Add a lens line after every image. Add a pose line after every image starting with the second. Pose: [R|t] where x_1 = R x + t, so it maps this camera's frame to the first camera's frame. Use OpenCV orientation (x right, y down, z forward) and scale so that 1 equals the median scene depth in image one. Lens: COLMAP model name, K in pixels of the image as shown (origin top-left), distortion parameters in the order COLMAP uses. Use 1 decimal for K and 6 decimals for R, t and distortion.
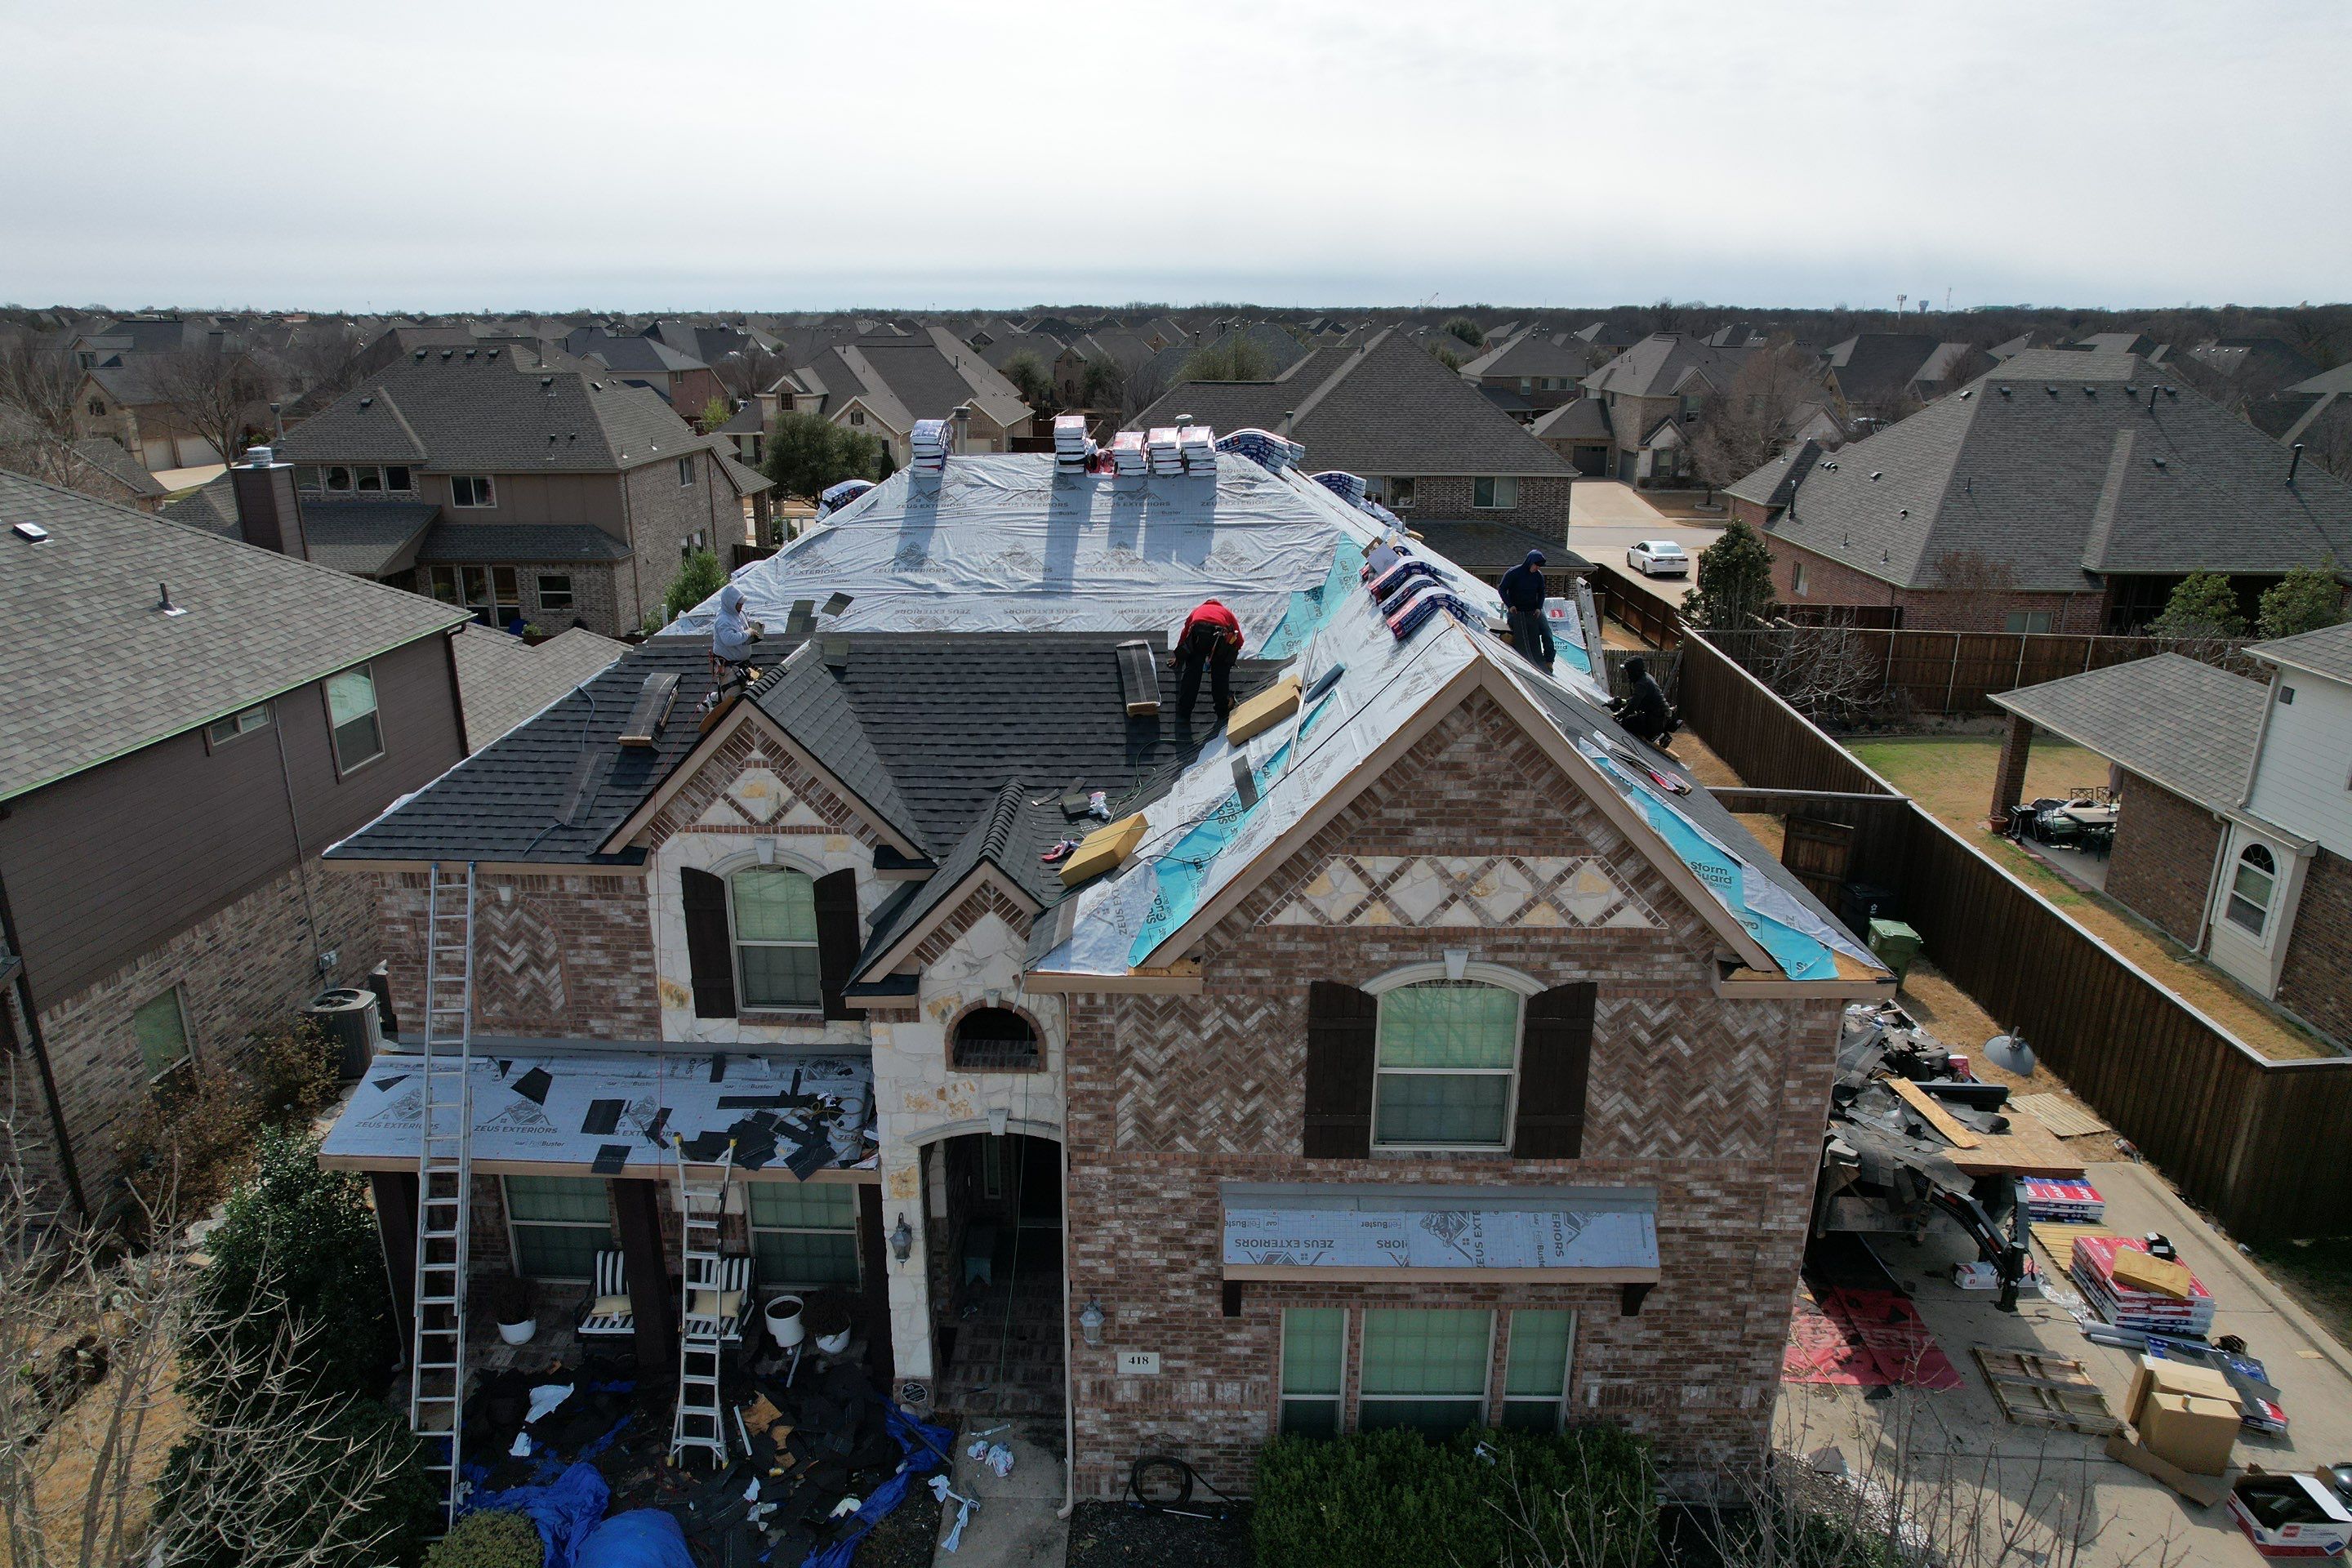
lens RADIAL K [[1501.0, 0, 1173.1], [0, 1501.0, 784.2], [0, 0, 1]] dist [-0.080596, 0.071823]
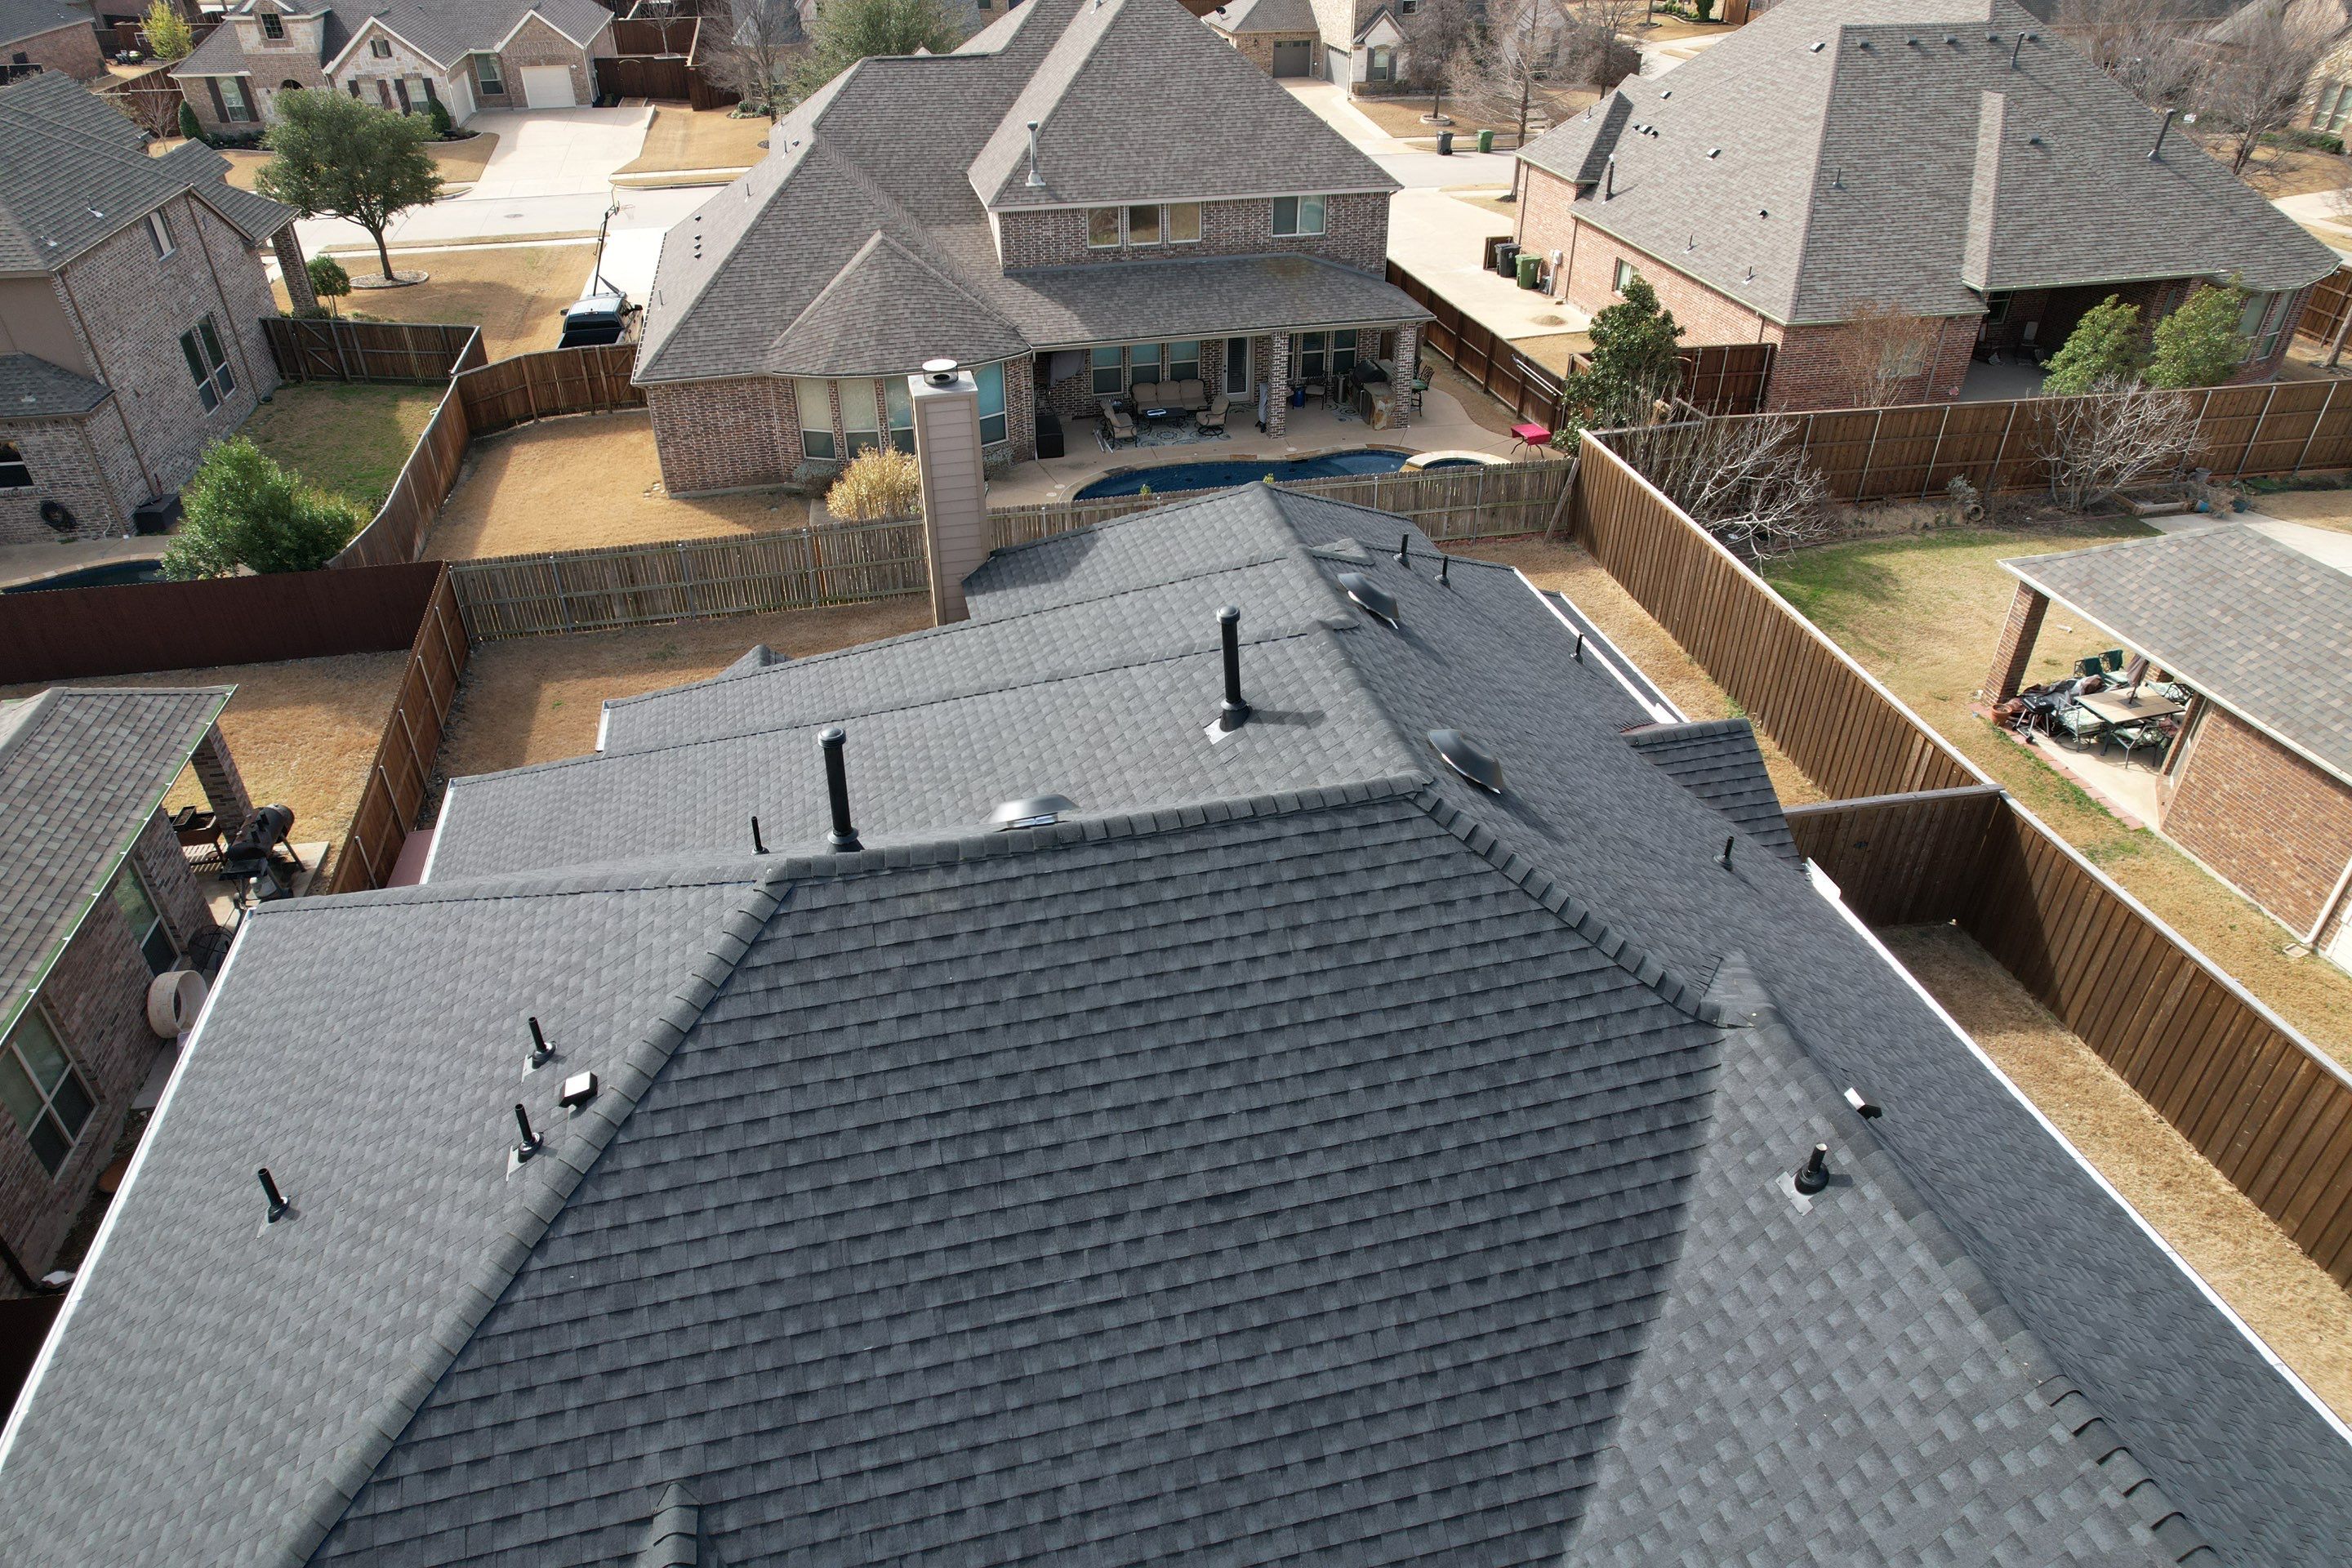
lens RADIAL K [[1501.0, 0, 1174.0], [0, 1501.0, 788.8], [0, 0, 1]] dist [-0.080596, 0.071823]
pose [[0.968499, -0.141068, 0.205206, -0.176550], [0.077582, 0.953983, 0.289650, -0.470680], [-0.236623, -0.264606, 0.934876, 0.677604]]
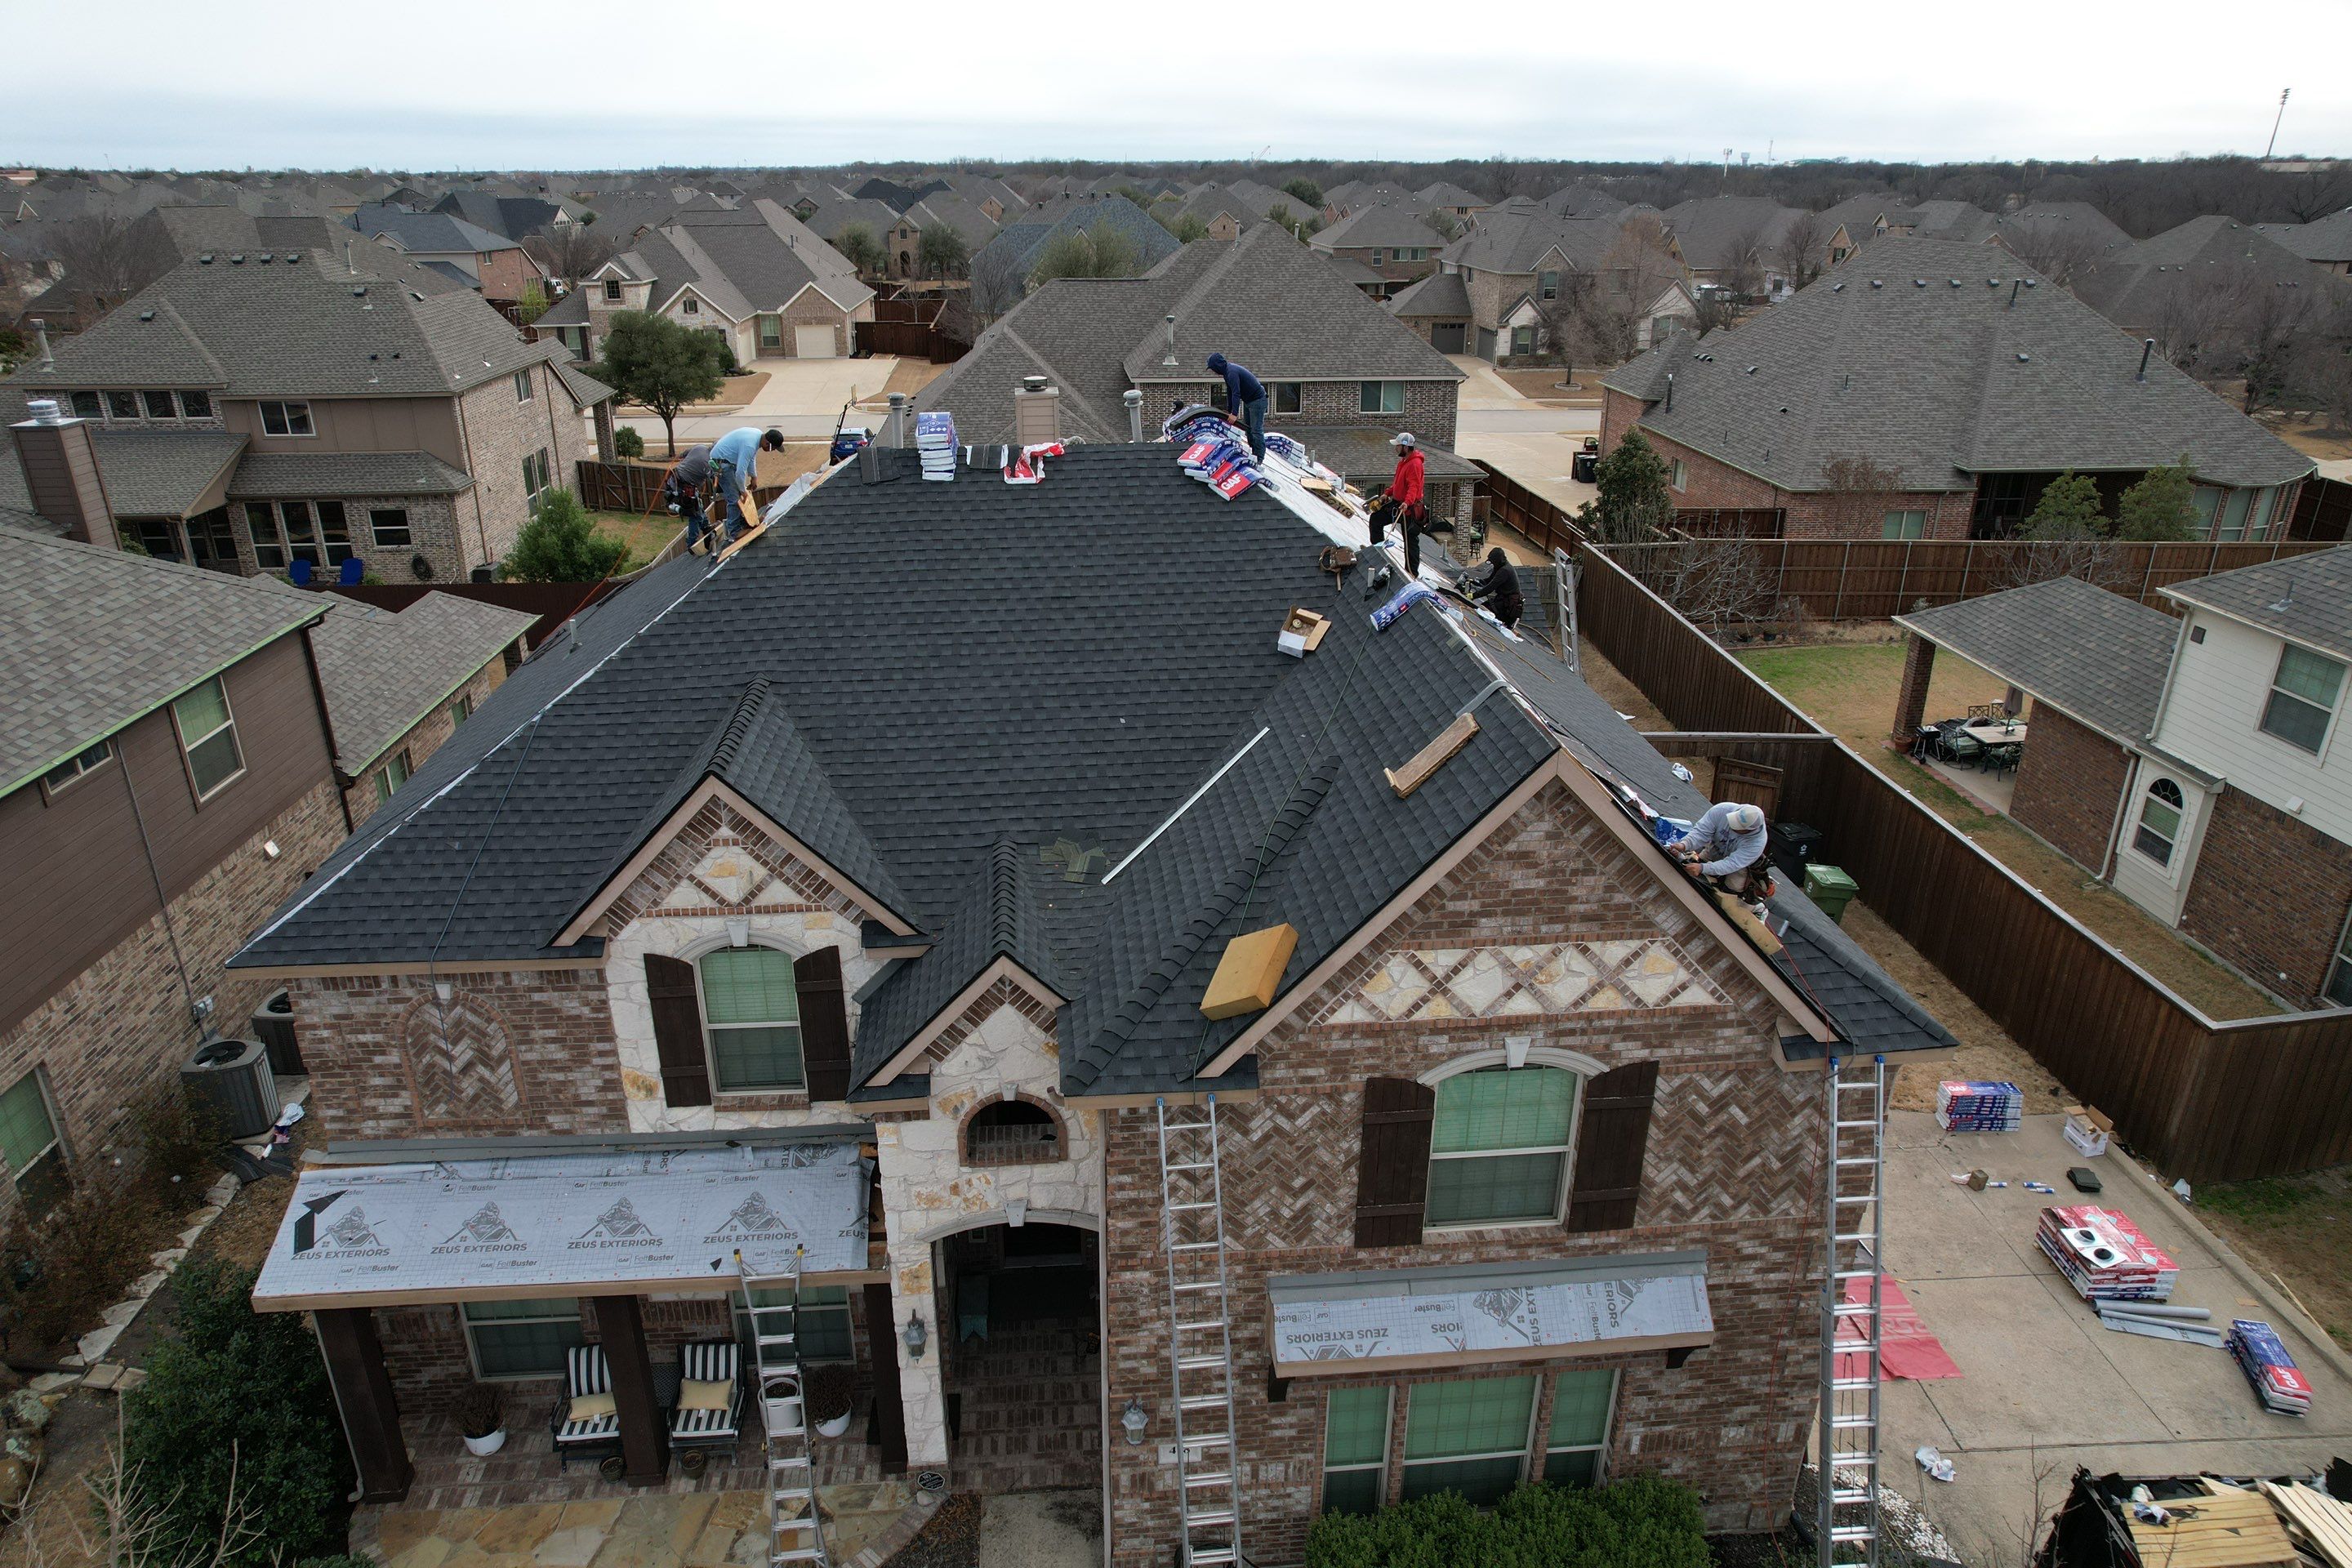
lens RADIAL K [[1501.0, 0, 1172.5], [0, 1501.0, 784.9], [0, 0, 1]] dist [-0.080596, 0.071823]
pose [[0.994116, -0.043076, 0.099385, -0.096943], [0.034150, 0.995372, 0.089826, -0.118285], [-0.102794, -0.085903, 0.990986, 0.079254]]
